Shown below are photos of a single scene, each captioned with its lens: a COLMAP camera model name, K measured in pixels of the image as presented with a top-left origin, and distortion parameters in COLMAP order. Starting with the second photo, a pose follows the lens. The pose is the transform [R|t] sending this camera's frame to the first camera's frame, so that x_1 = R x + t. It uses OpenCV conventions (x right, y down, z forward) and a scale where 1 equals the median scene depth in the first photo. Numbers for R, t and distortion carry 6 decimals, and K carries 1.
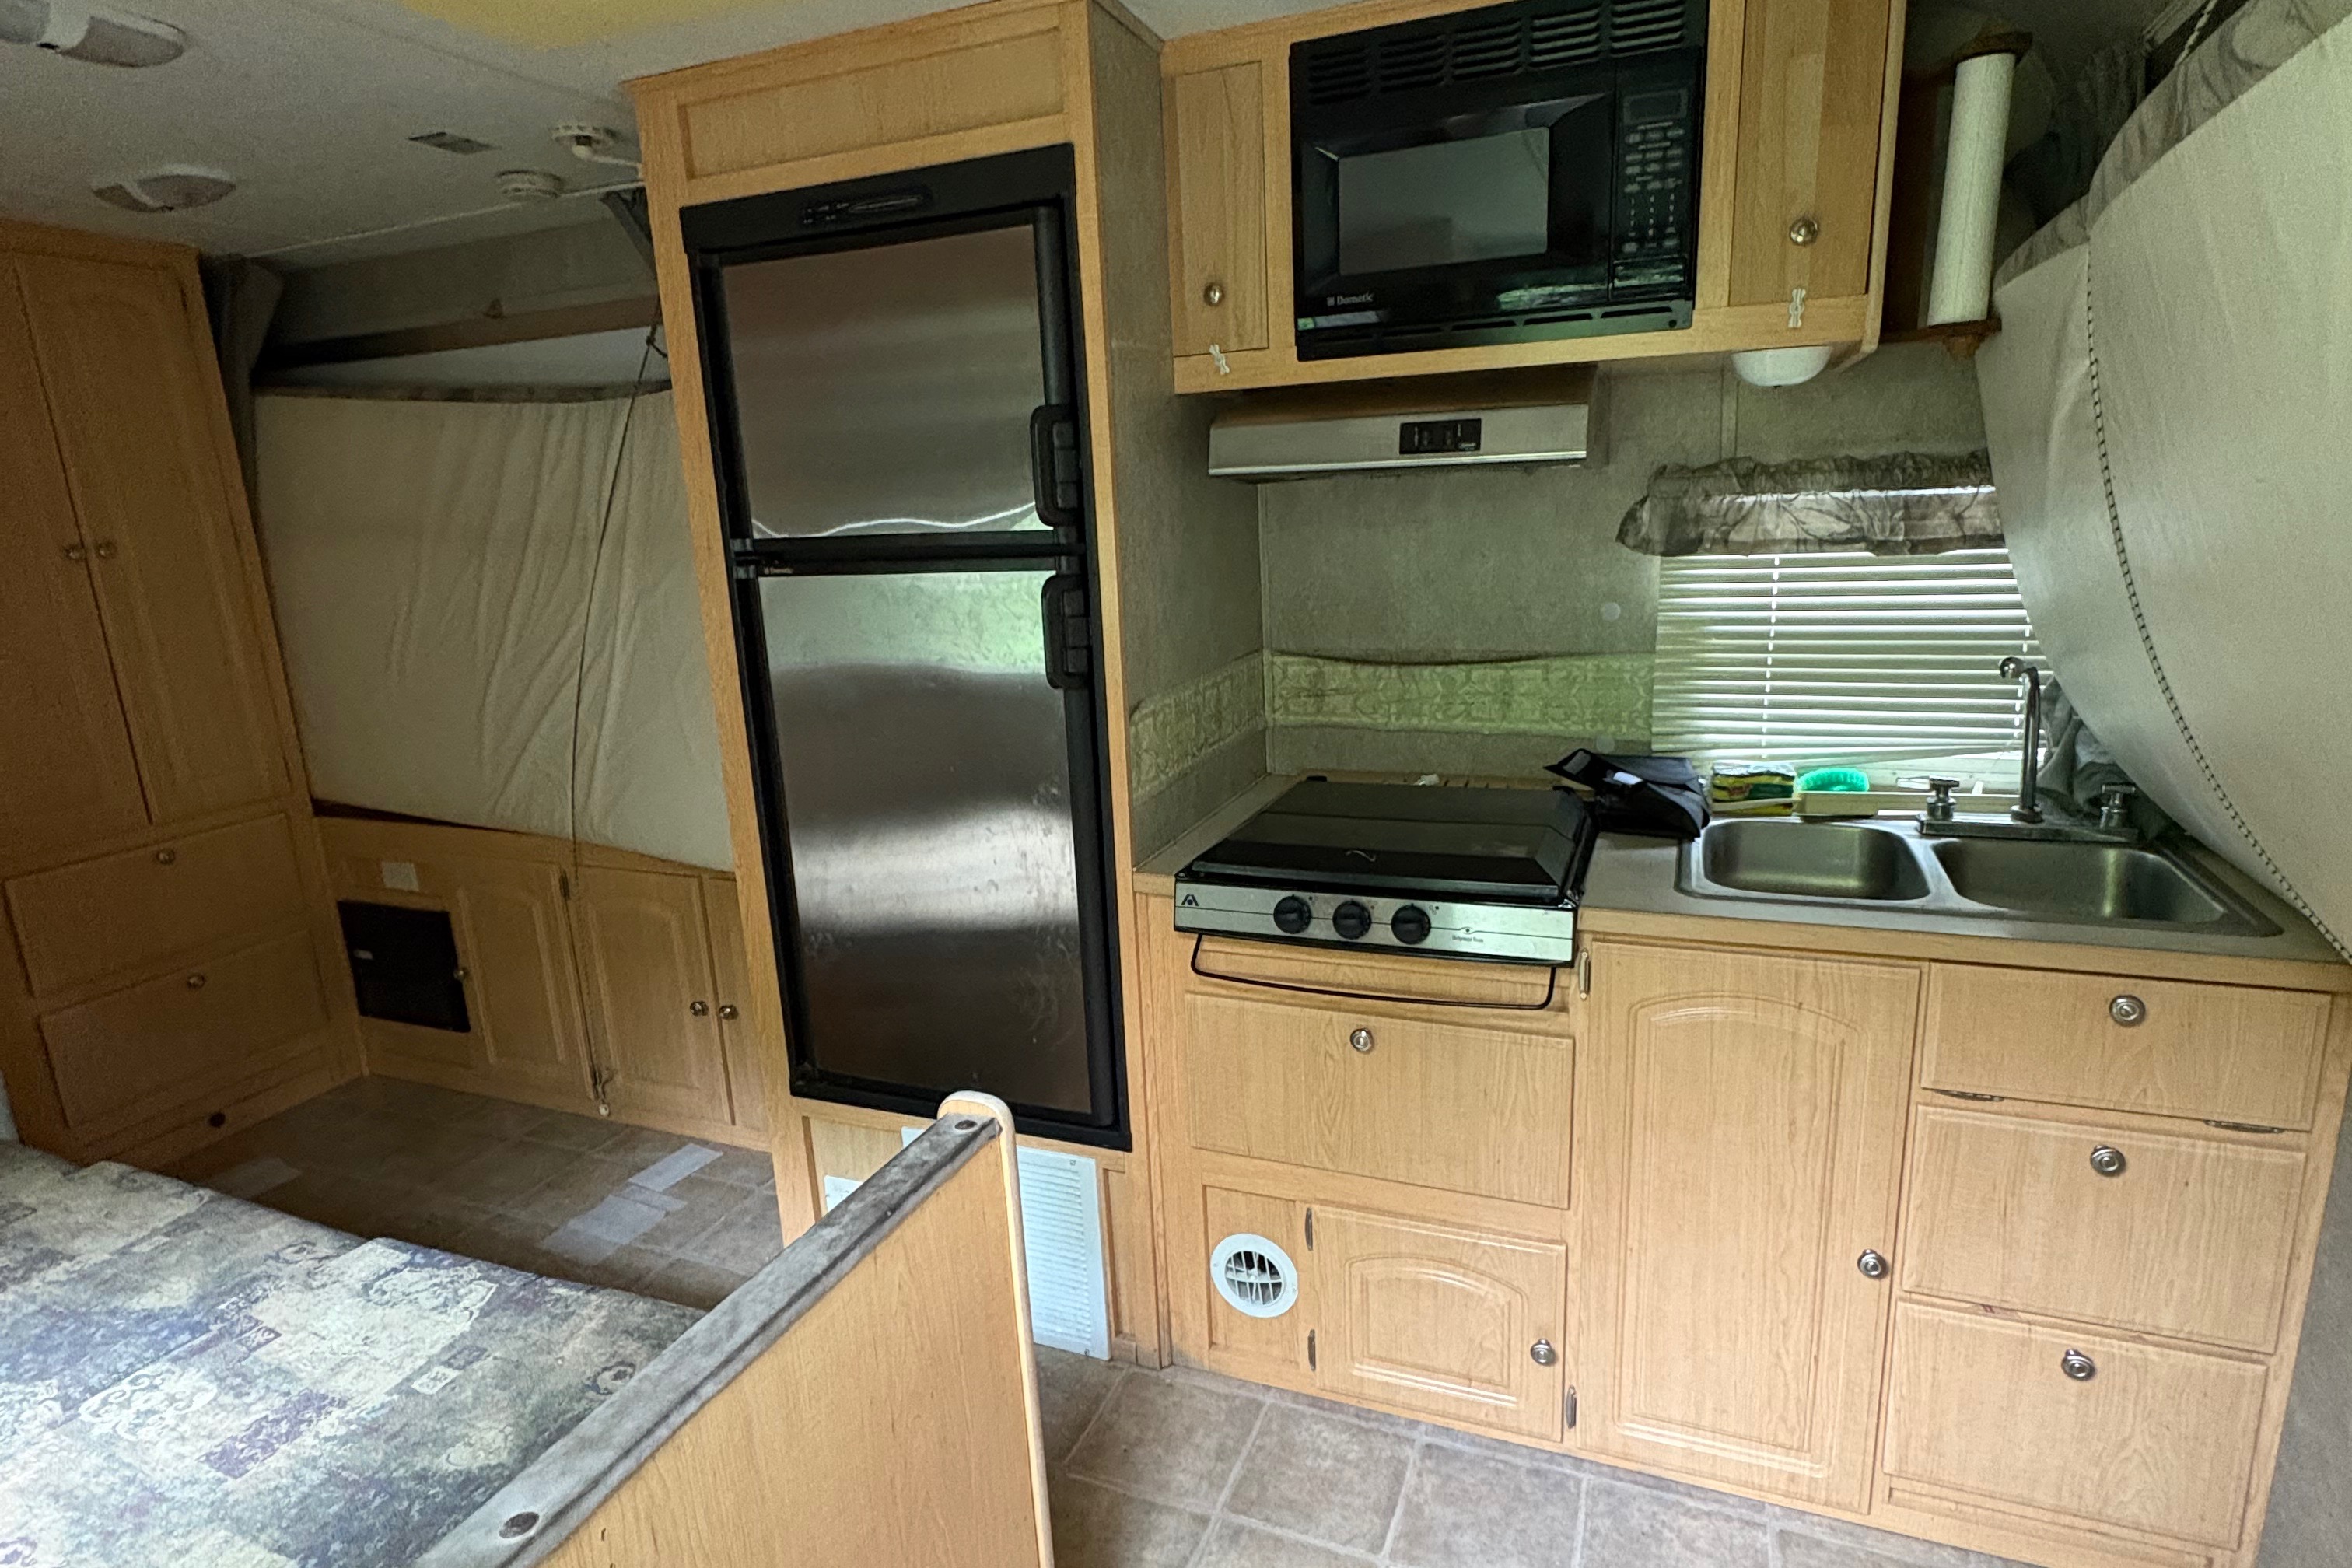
lens RADIAL K [[1239.7, 0, 1178.8], [0, 1239.7, 781.7], [0, 0, 1]] dist [-0.006350, 0.002060]
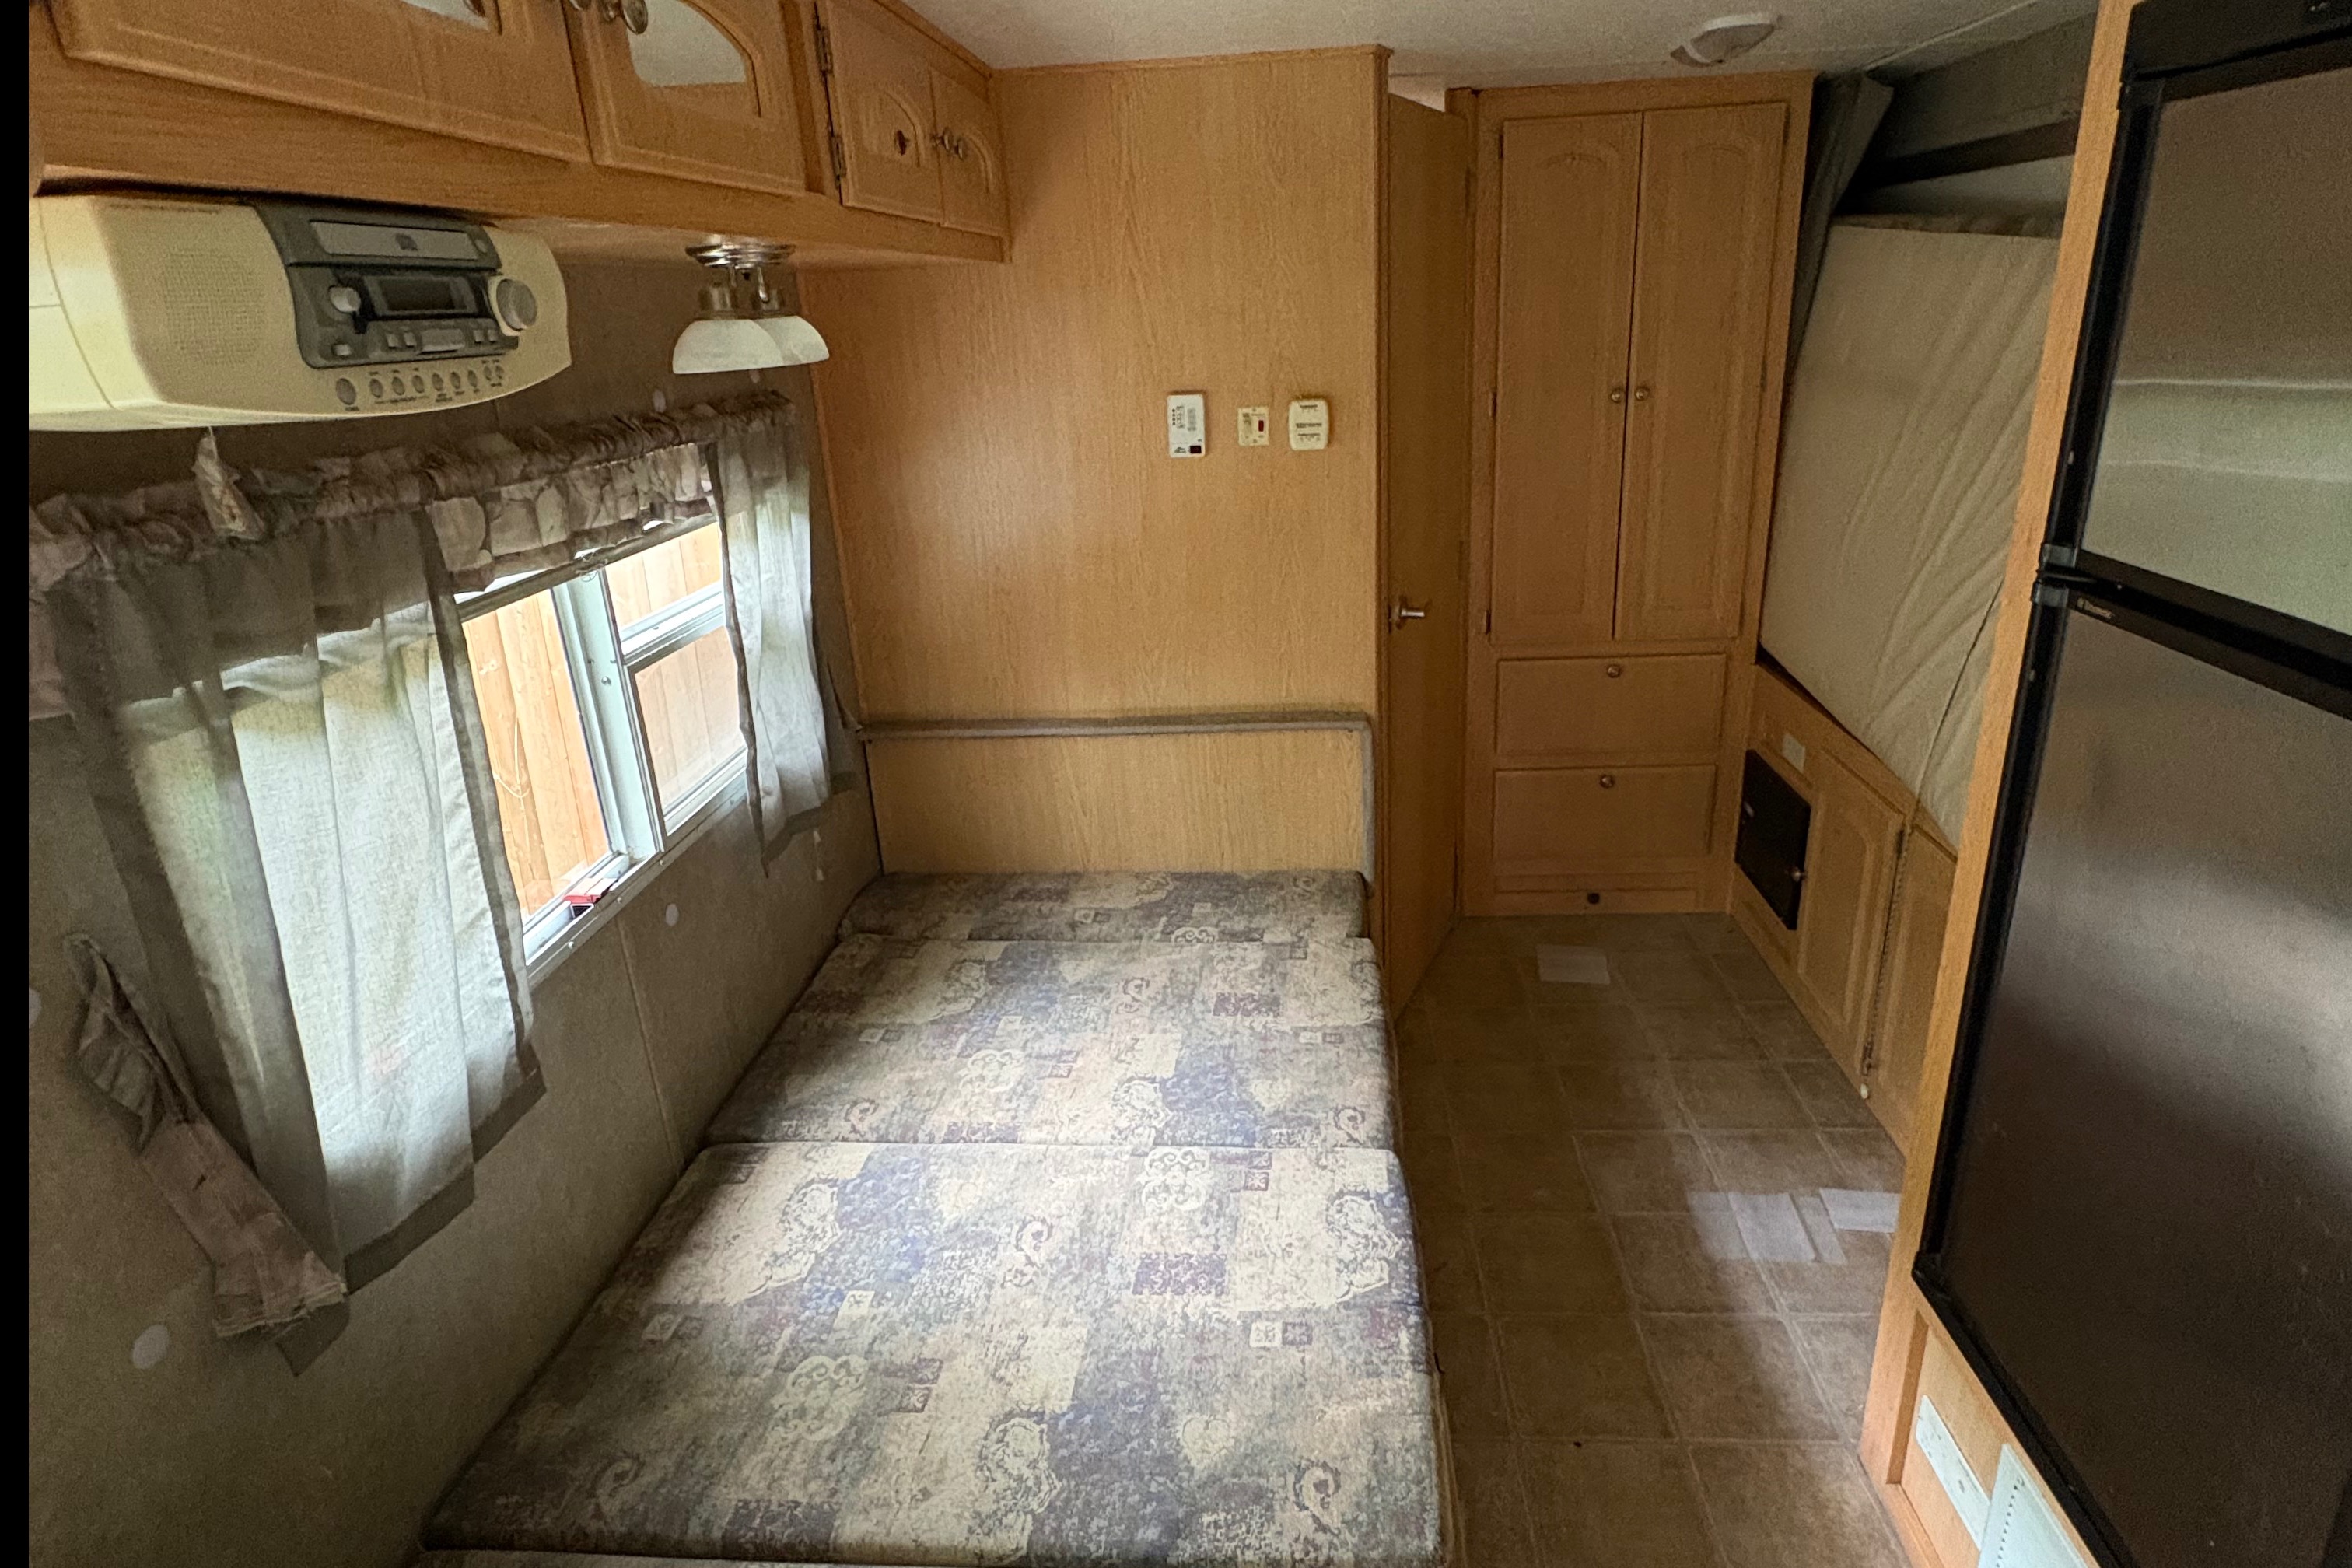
lens RADIAL K [[1239.7, 0, 1192.6], [0, 1239.7, 743.8], [0, 0, 1]] dist [-0.006350, 0.002060]
pose [[0.317416, 0.345284, -0.883191, 0.115751], [-0.180384, 0.936334, 0.301231, -0.236835], [0.930972, 0.063698, 0.359491, 0.398589]]
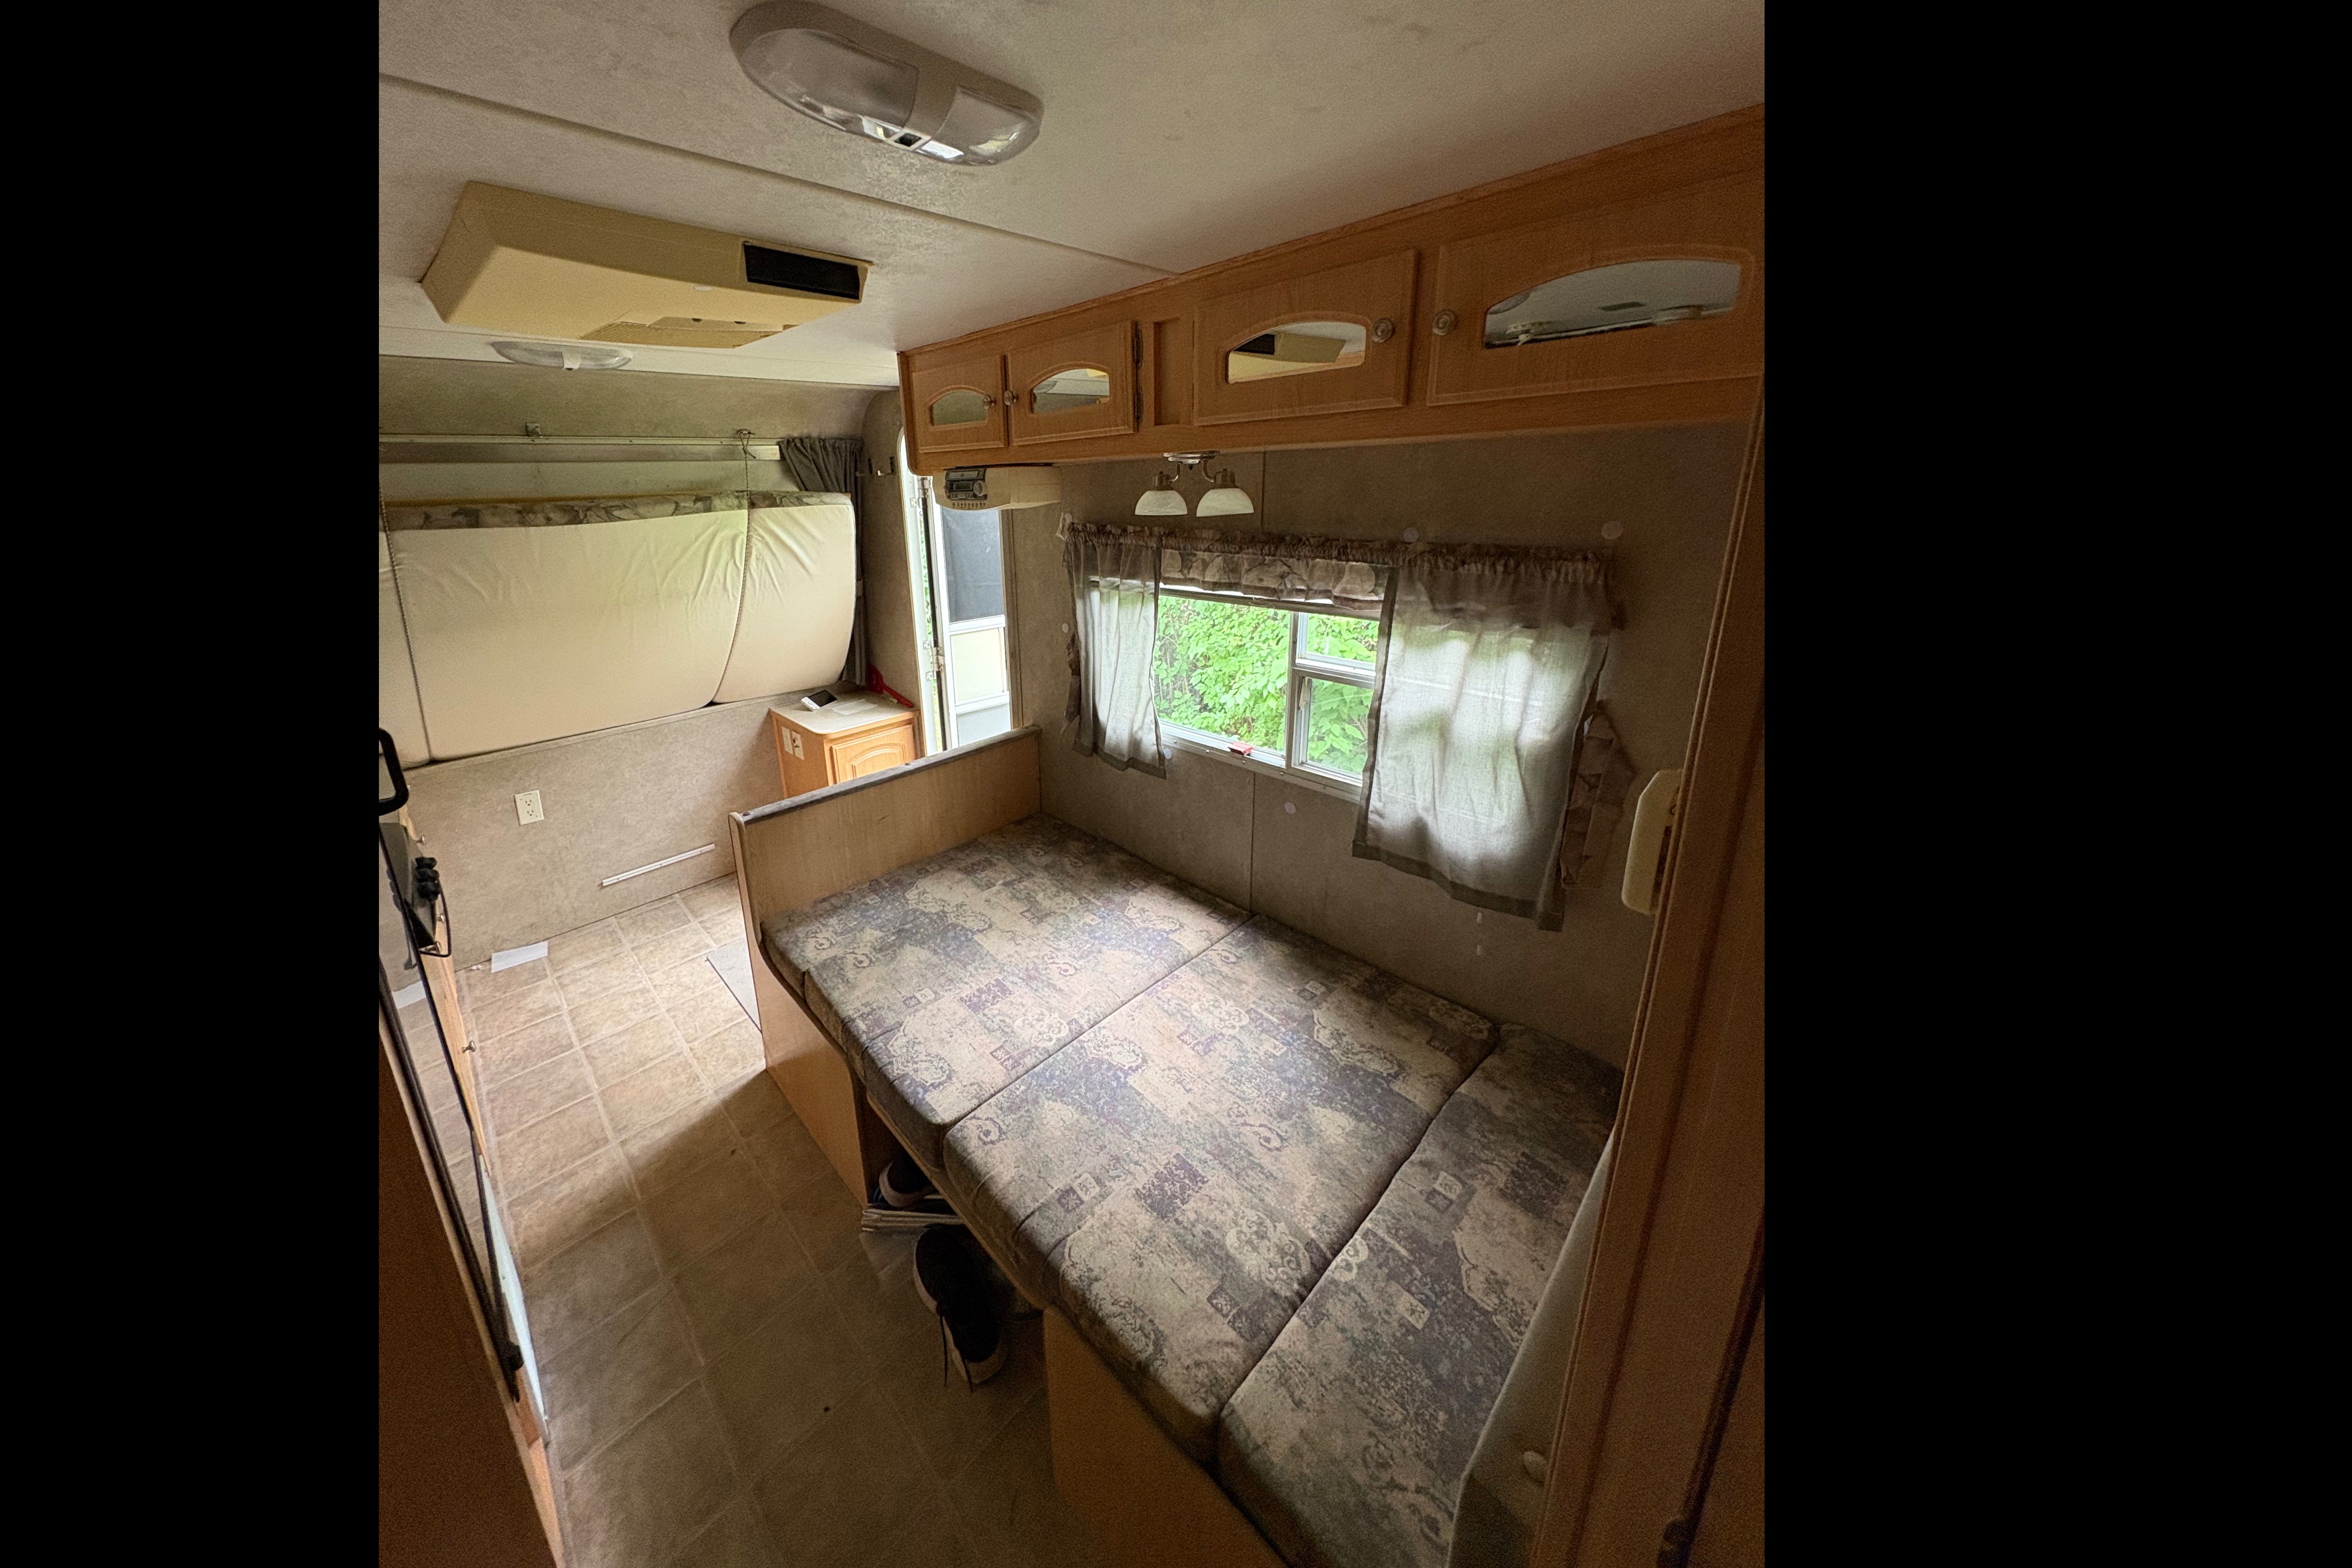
lens RADIAL K [[753.2, 0, 1083.4], [0, 753.2, 685.8], [0, 0, 1]] dist [0.000508, 0.000023]
pose [[-0.906585, -0.041019, 0.420025, -1.069899], [0.164812, 0.881820, 0.441848, -0.419367], [-0.388511, 0.469798, -0.792685, 1.296452]]
